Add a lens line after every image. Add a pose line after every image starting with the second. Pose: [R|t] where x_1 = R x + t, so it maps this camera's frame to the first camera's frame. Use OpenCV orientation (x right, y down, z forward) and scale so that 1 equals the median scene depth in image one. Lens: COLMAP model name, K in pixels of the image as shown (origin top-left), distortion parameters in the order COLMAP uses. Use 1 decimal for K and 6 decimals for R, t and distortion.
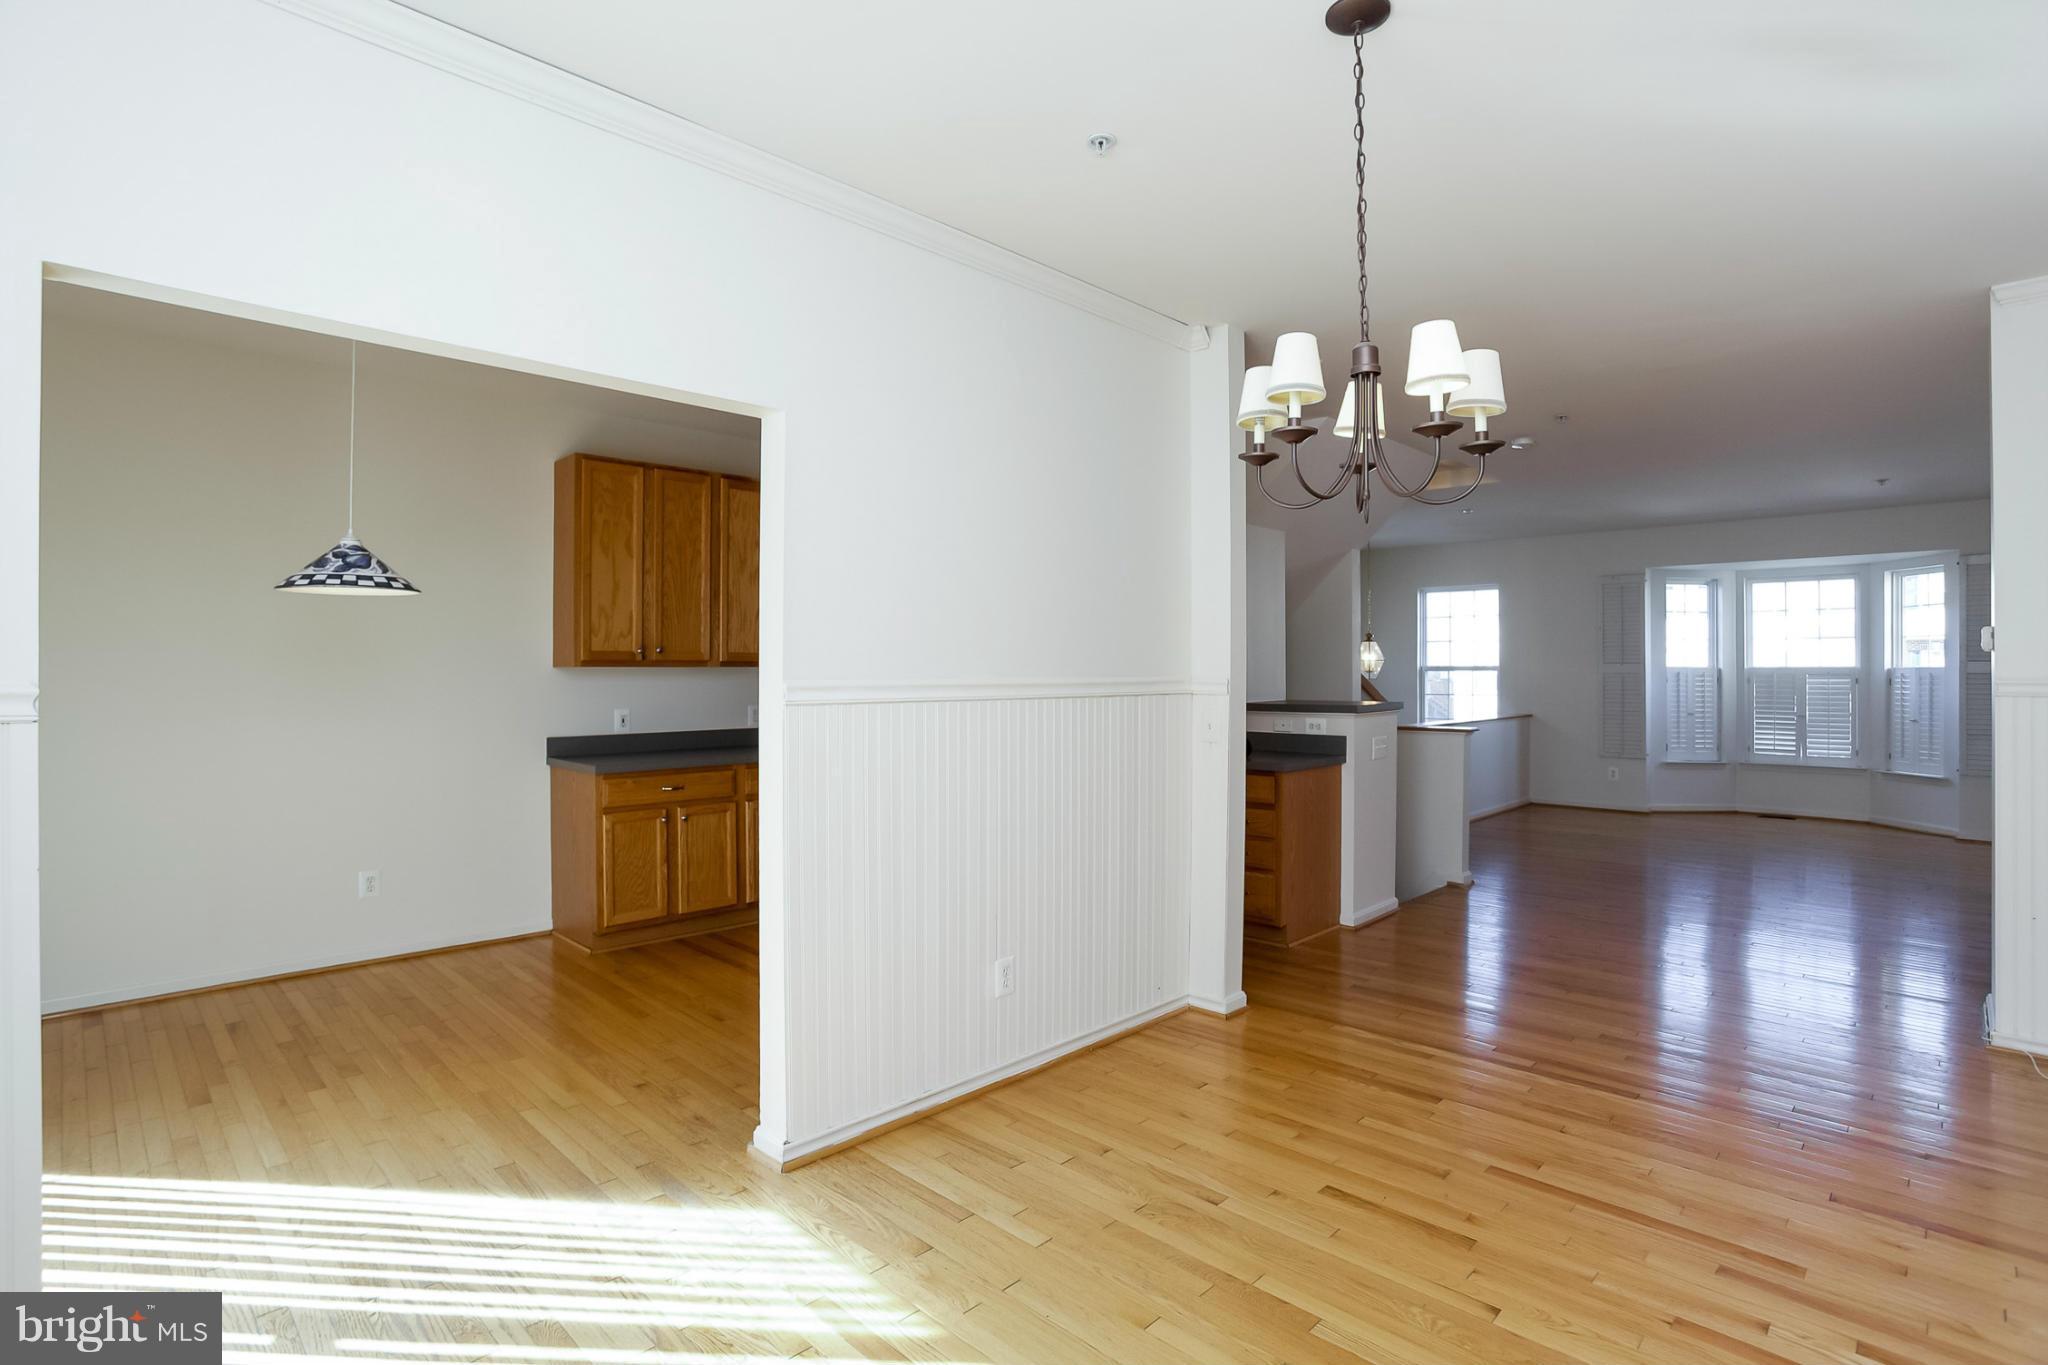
lens RADIAL K [[1005.7, 0, 1016.5], [0, 1005.7, 667.7], [0, 0, 1]] dist [-0.072030, 0.036394]
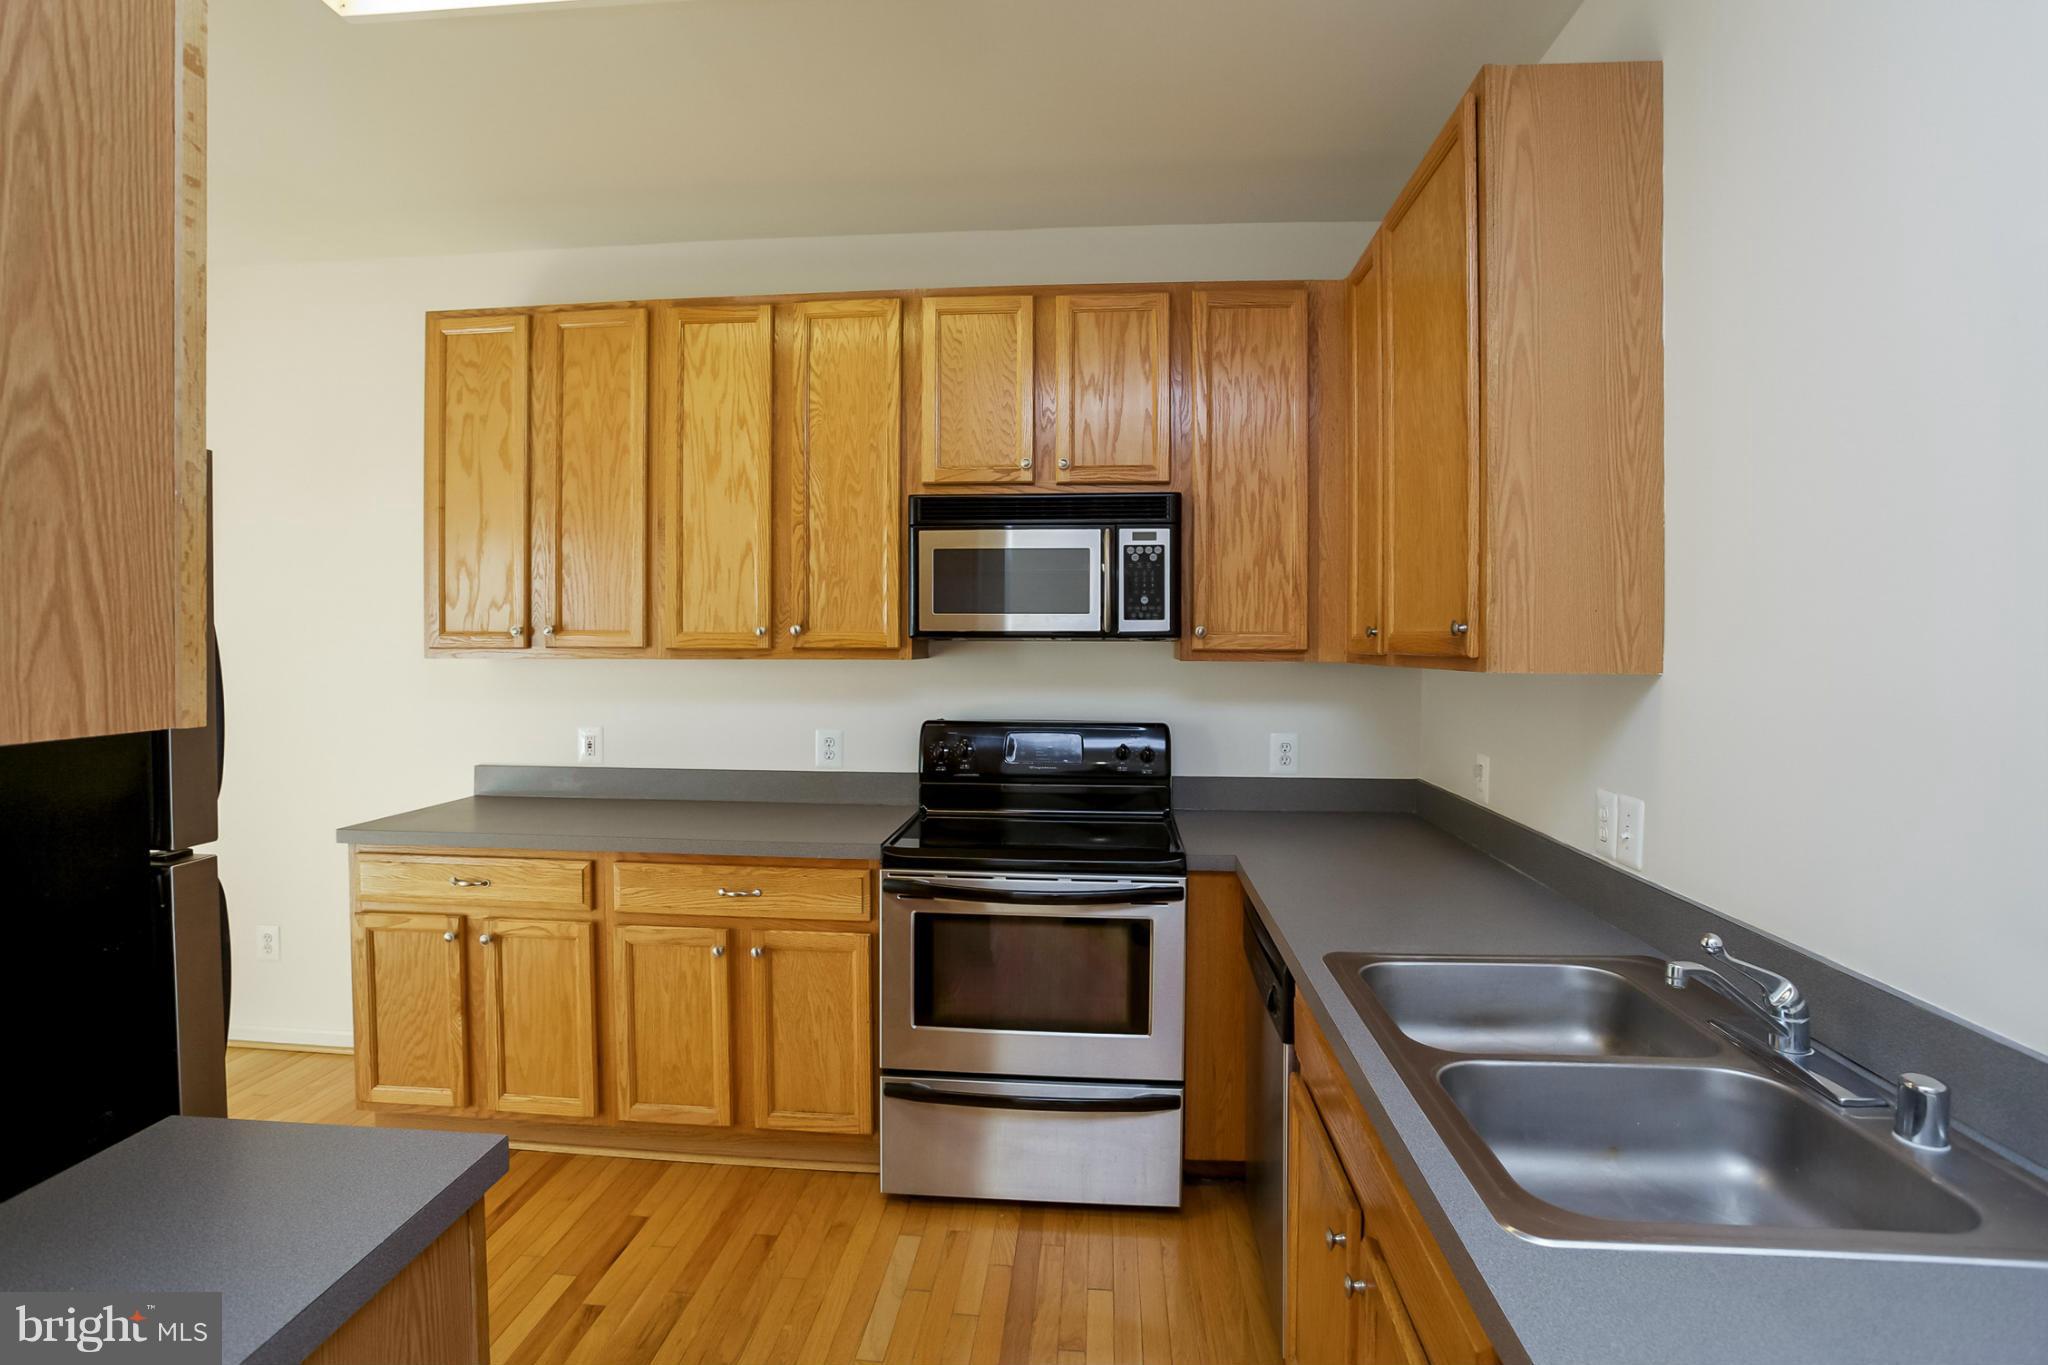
lens RADIAL K [[1005.7, 0, 1016.5], [0, 1005.7, 667.7], [0, 0, 1]] dist [-0.072030, 0.036394]
pose [[0.636641, 0.006504, -0.771133, 0.151116], [-0.004408, 0.999979, 0.004795, 0.000684], [0.771147, 0.000346, 0.636656, 0.499854]]
